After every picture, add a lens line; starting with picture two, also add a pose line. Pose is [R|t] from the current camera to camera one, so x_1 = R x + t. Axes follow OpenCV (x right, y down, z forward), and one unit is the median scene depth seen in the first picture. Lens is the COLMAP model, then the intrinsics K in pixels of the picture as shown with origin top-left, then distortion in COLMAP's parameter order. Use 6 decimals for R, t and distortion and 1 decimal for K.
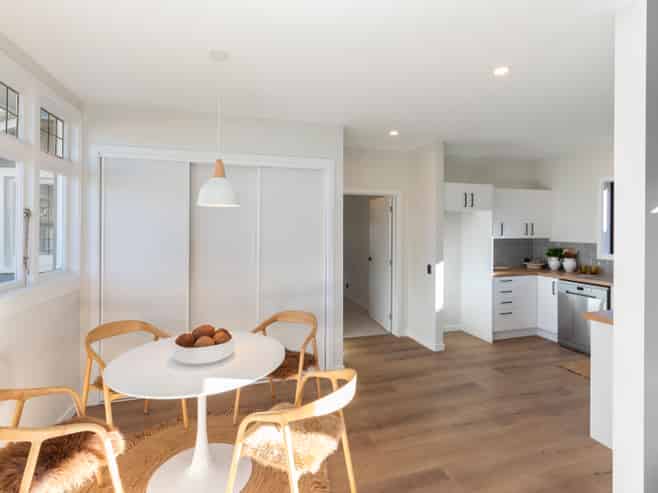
lens RADIAL K [[334.2, 0, 329.3], [0, 334.2, 236.8], [0, 0, 1]] dist [-0.000696, -0.000316]
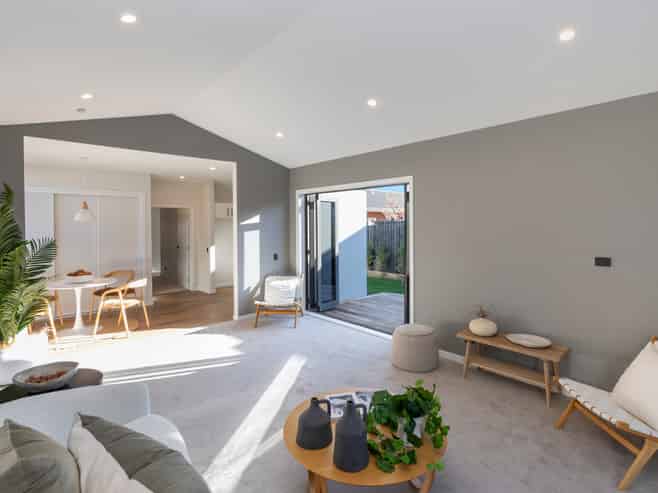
lens RADIAL K [[334.2, 0, 329.3], [0, 334.2, 236.8], [0, 0, 1]] dist [-0.000696, -0.000316]
pose [[0.894823, -0.016834, 0.446103, 0.083334], [0.007353, 0.999709, 0.022976, -0.012404], [-0.446360, -0.017280, 0.894687, -0.942393]]
